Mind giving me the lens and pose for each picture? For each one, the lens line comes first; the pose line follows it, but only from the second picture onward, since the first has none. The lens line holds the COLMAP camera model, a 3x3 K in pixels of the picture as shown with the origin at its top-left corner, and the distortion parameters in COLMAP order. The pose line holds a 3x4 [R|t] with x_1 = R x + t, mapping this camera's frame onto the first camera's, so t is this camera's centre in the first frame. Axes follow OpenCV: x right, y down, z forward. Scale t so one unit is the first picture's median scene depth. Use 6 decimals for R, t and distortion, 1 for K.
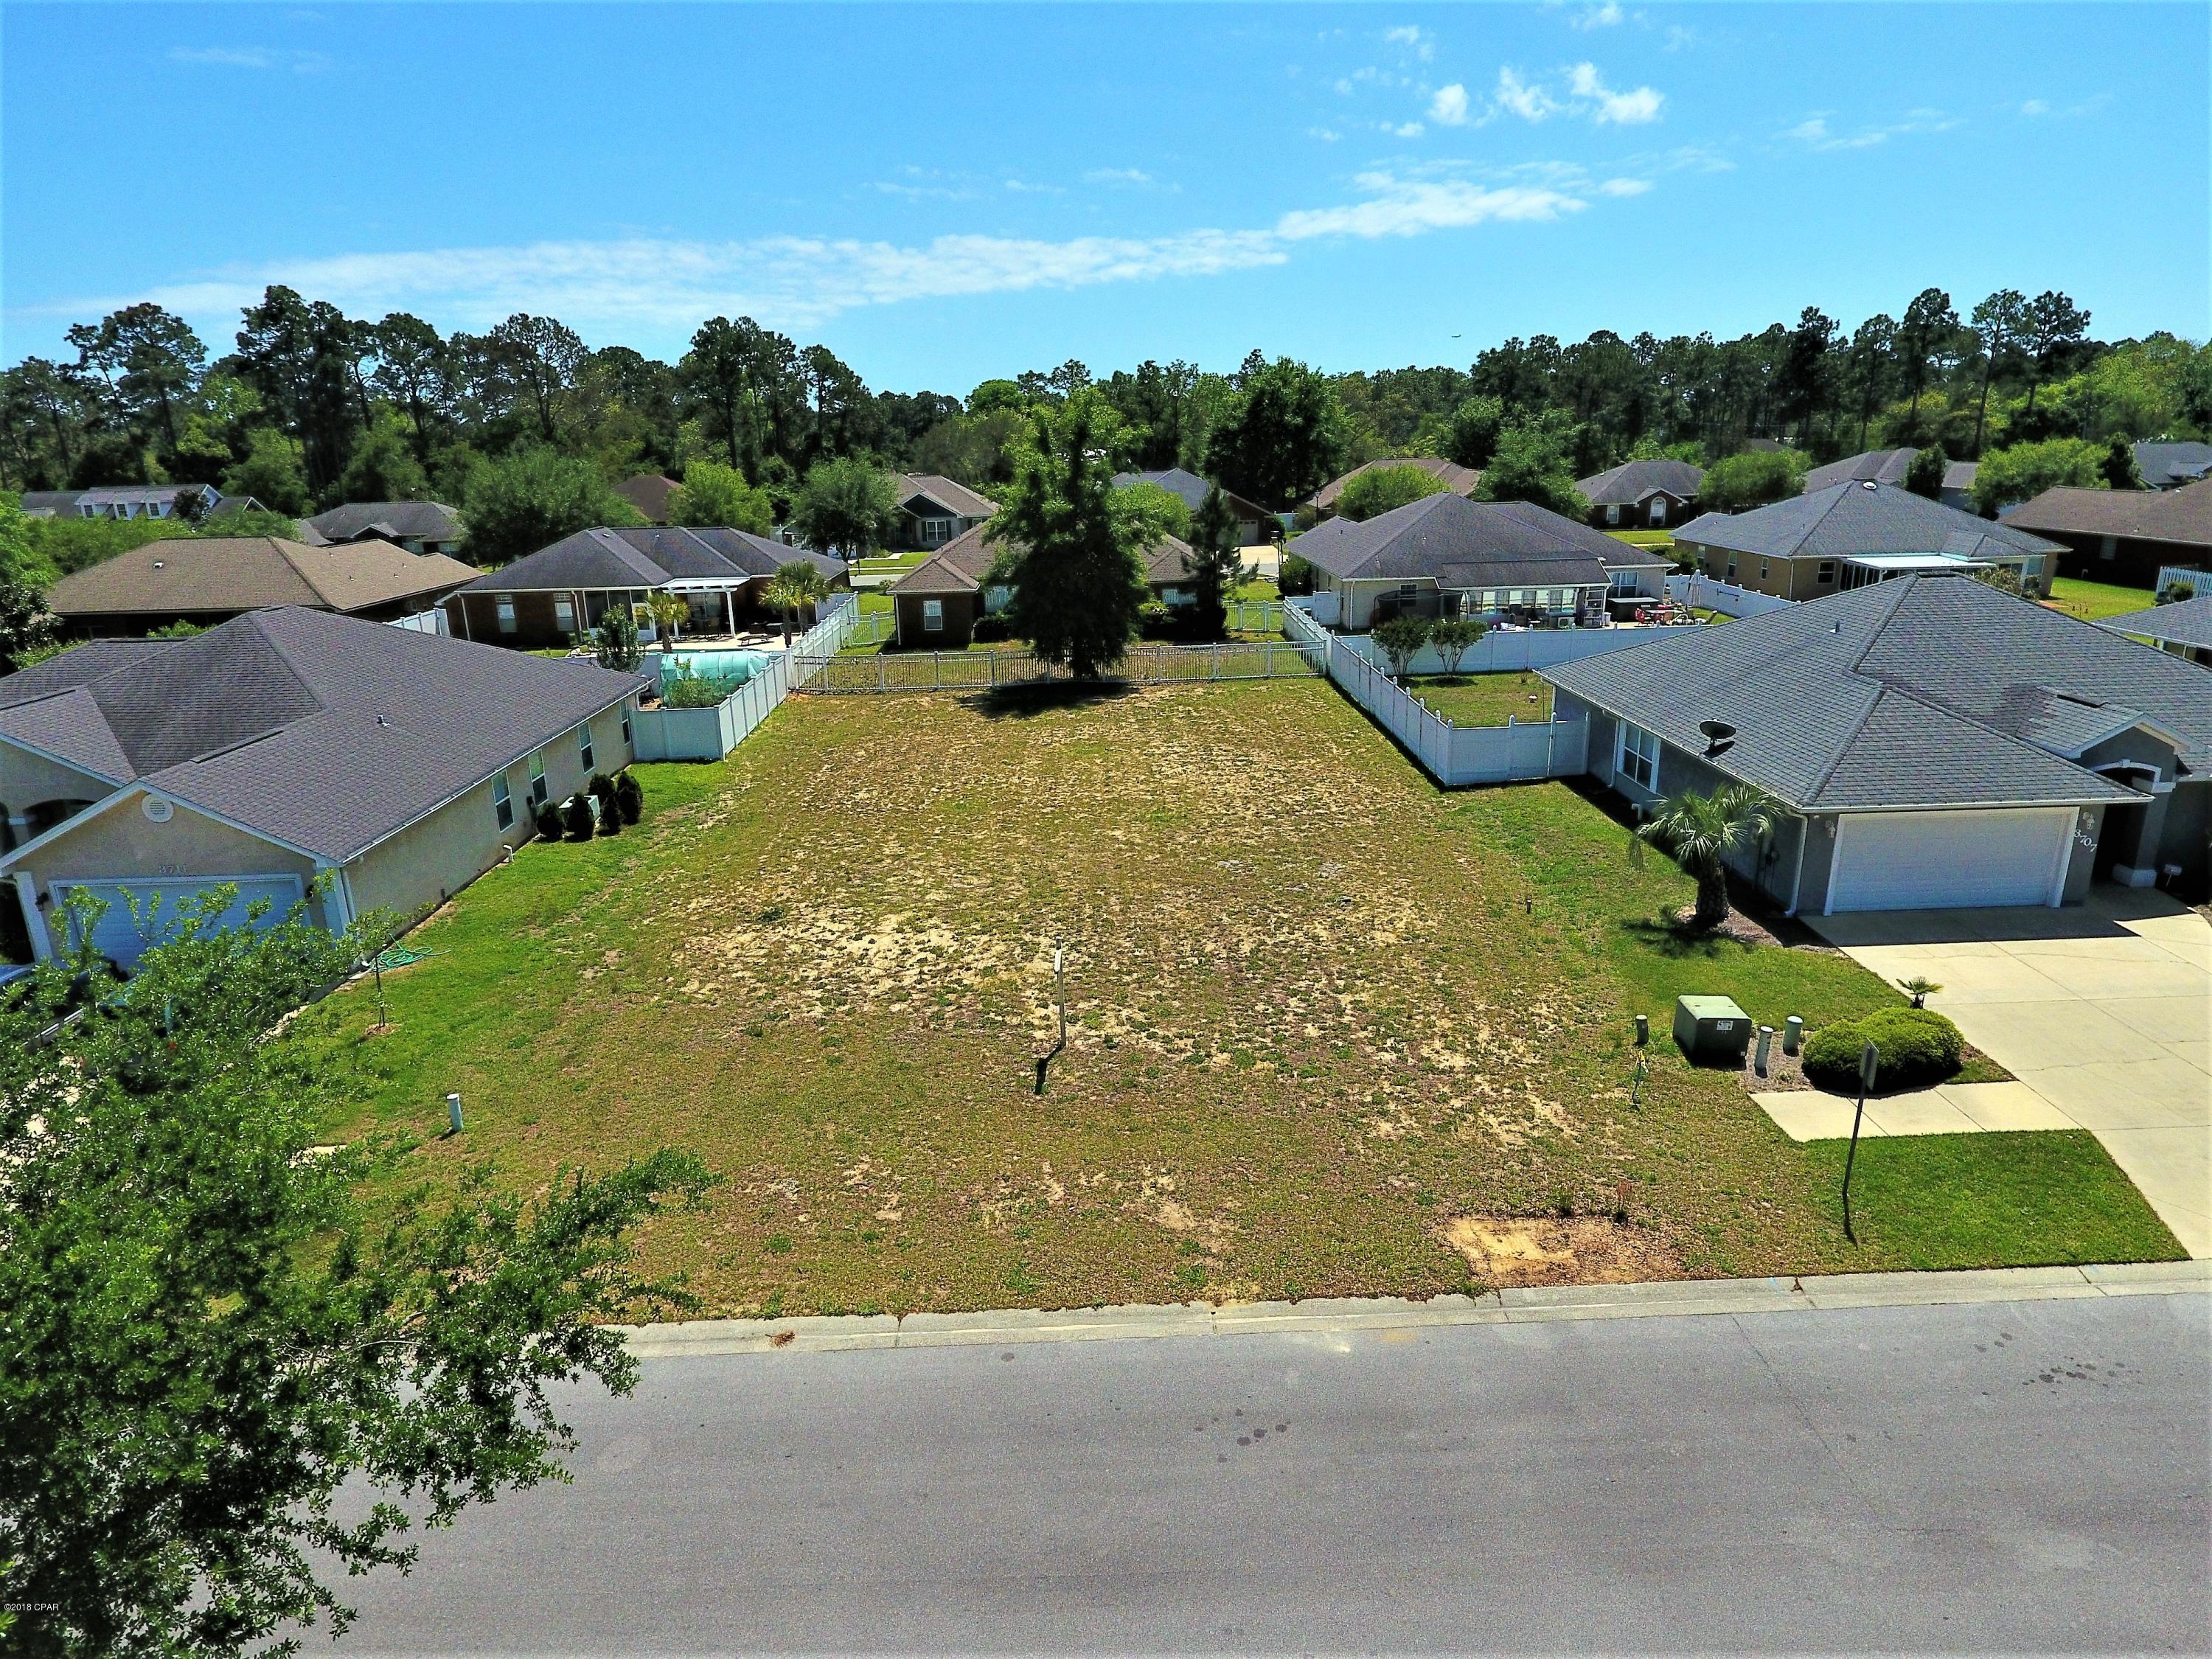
lens RADIAL K [[1302.1, 0, 1104.2], [0, 1302.1, 781.7], [0, 0, 1]] dist [-0.004633, 0.000574]
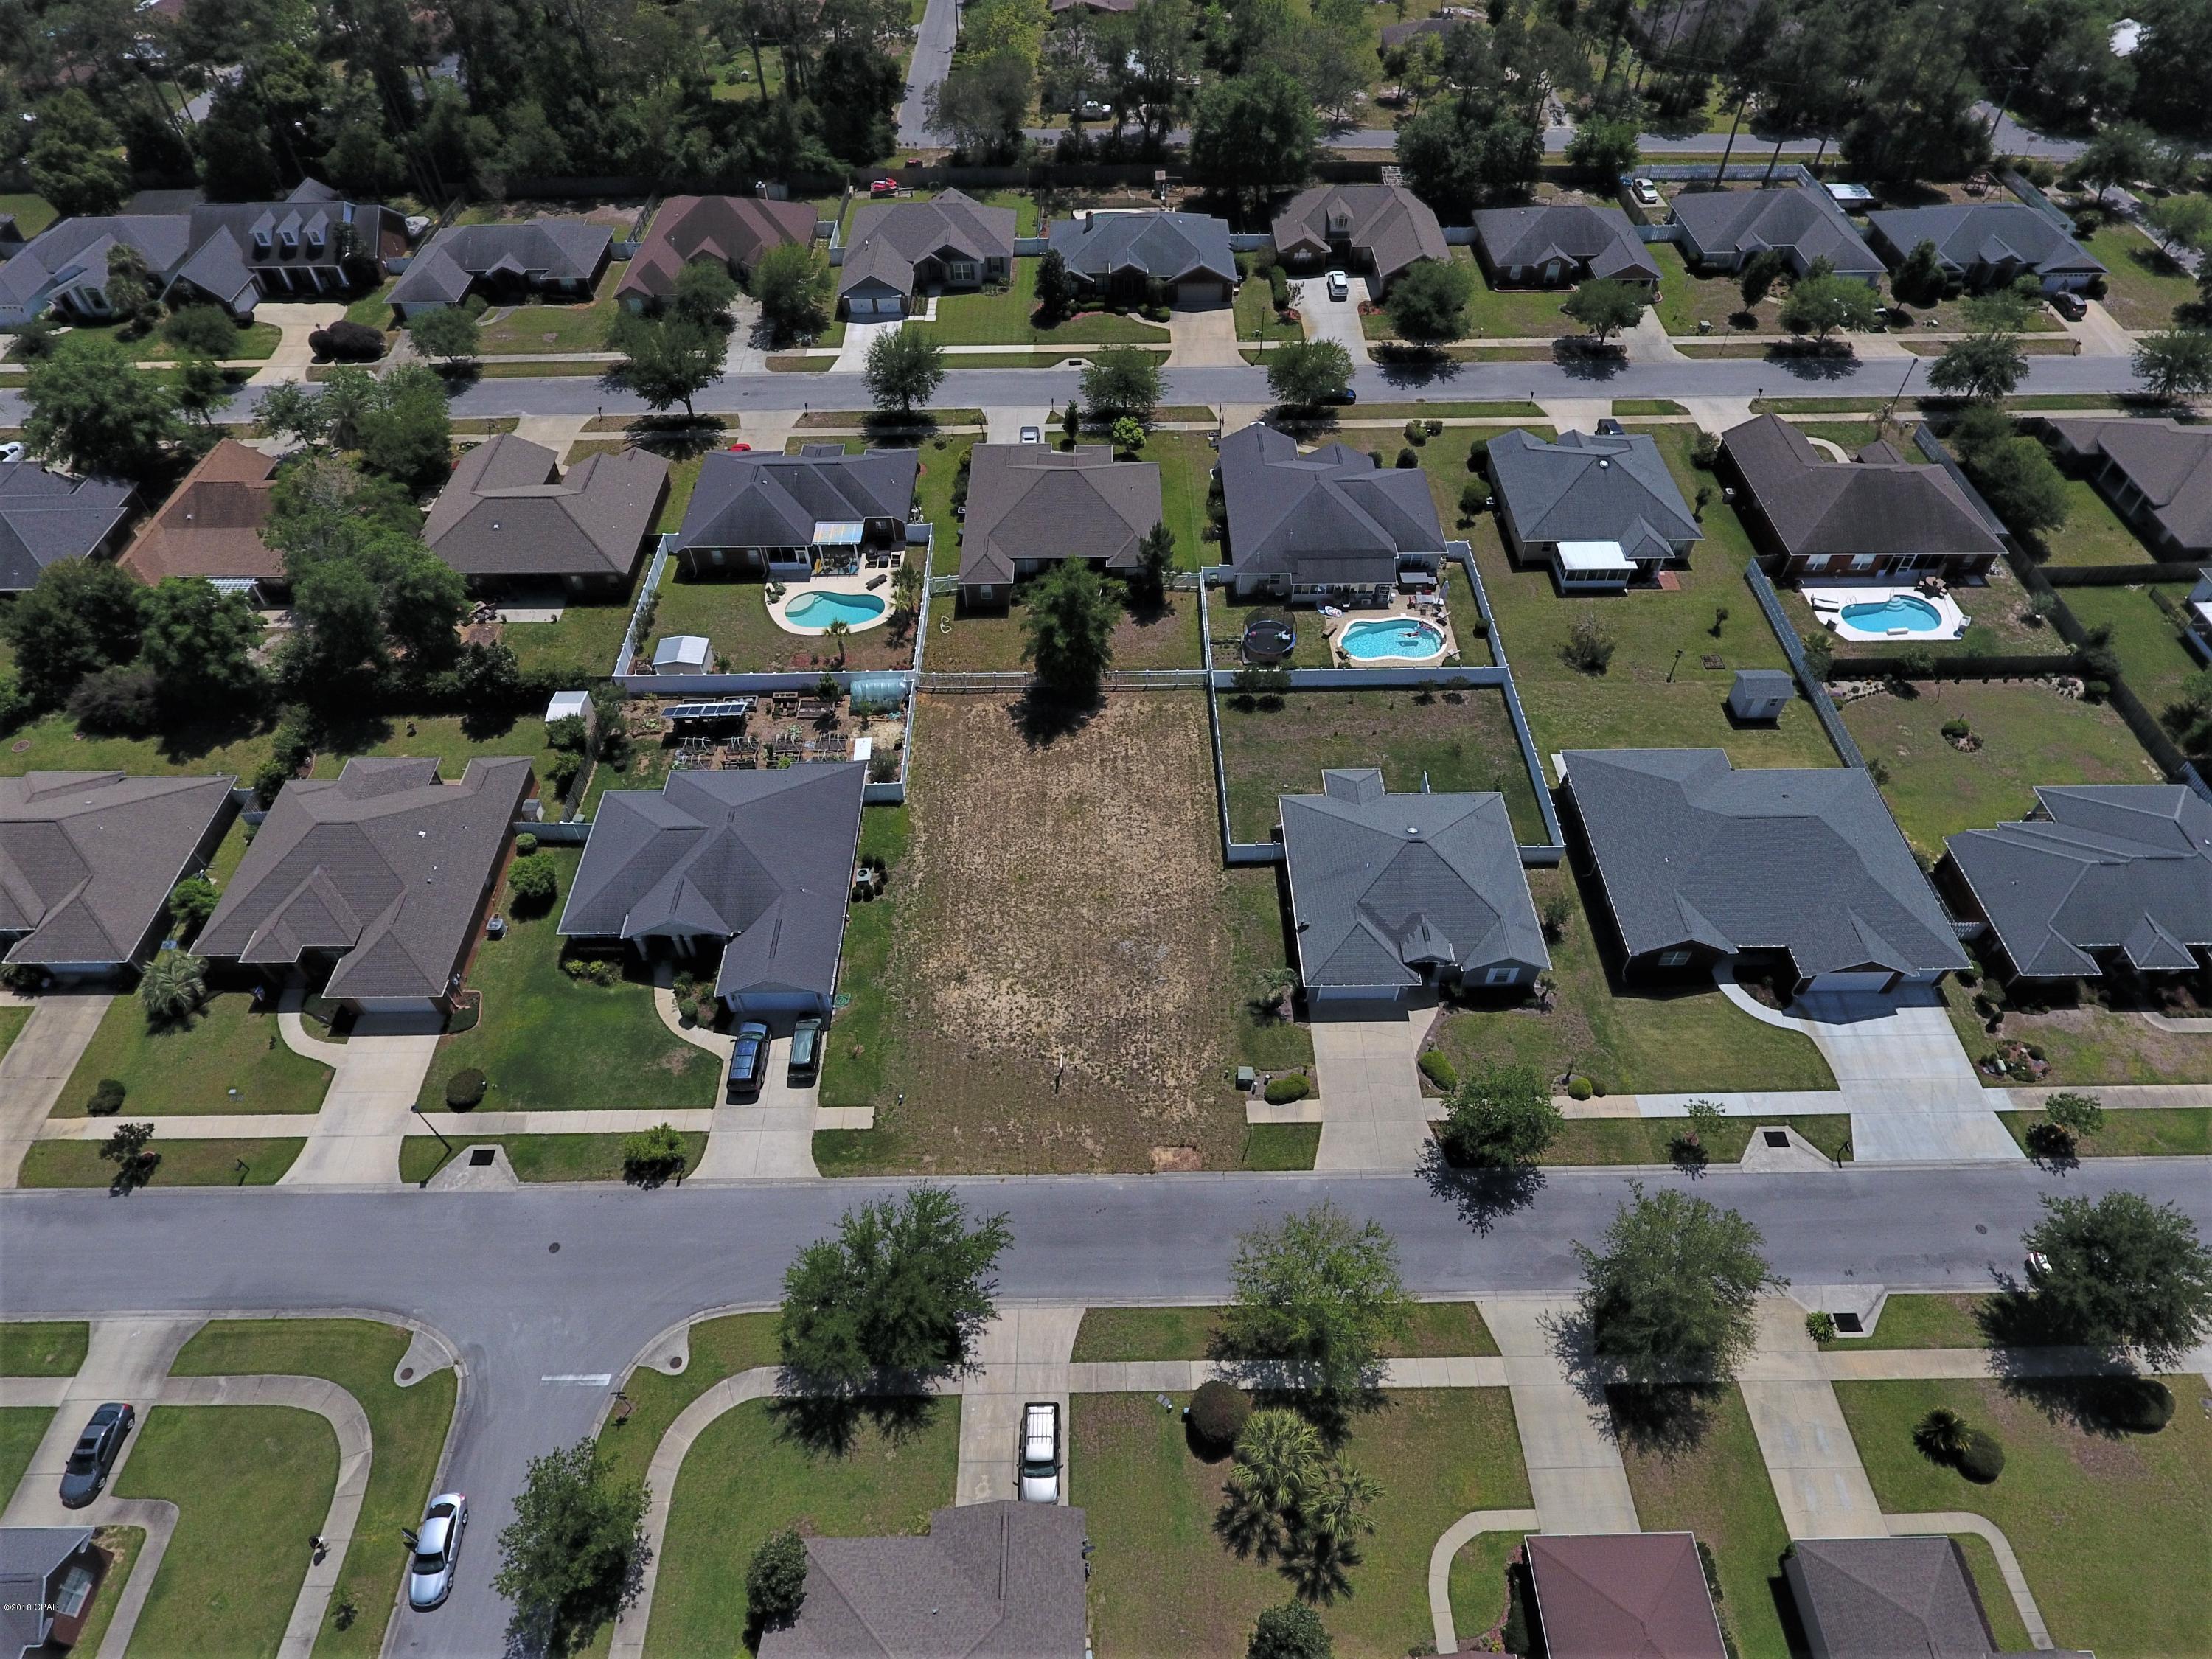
lens RADIAL K [[1297.7, 0, 1107.3], [0, 1297.7, 808.0], [0, 0, 1]] dist [-0.001247, -0.002624]
pose [[0.999758, 0.020853, 0.007026, 0.020440], [-0.021295, 0.836433, 0.547656, -0.961131], [0.005544, -0.547673, 0.836674, -0.639269]]
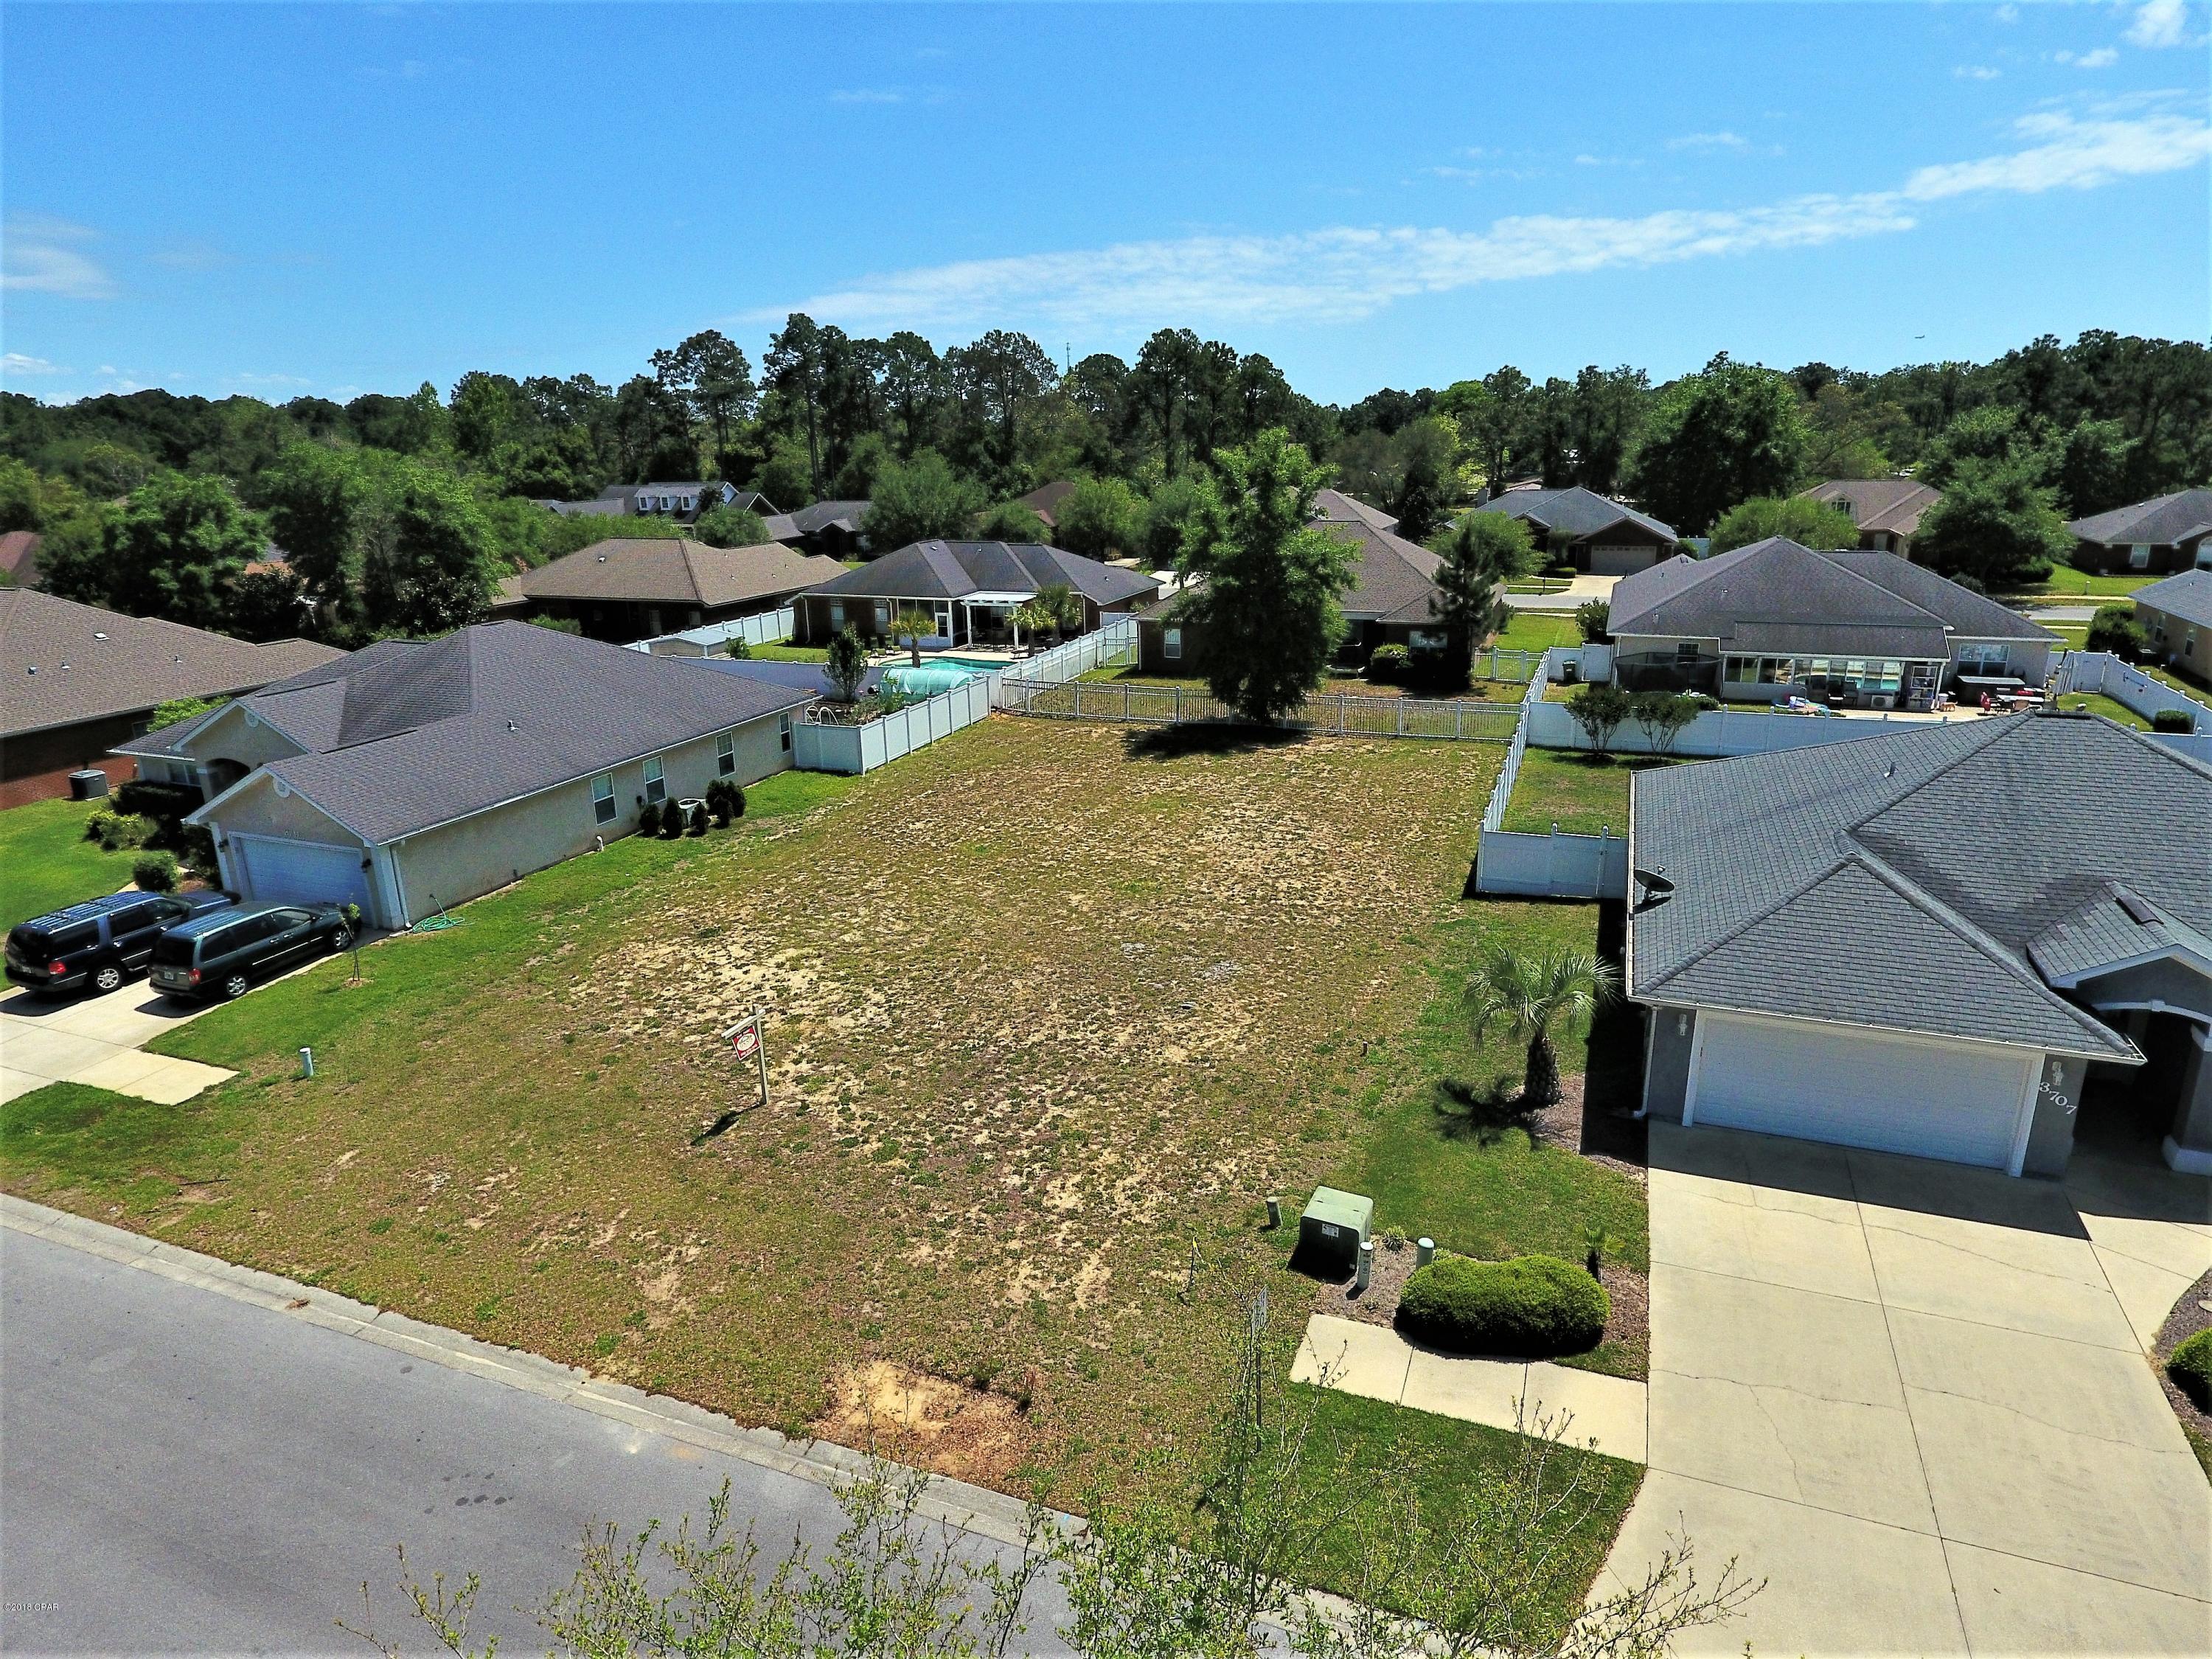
lens RADIAL K [[1291.1, 0, 1106.1], [0, 1291.1, 818.8], [0, 0, 1]] dist [-0.004687, -0.000538]
pose [[0.921582, 0.116454, -0.370304, 0.250690], [-0.103144, 0.993110, 0.055619, -0.050362], [0.374230, -0.013063, 0.927244, 0.050103]]
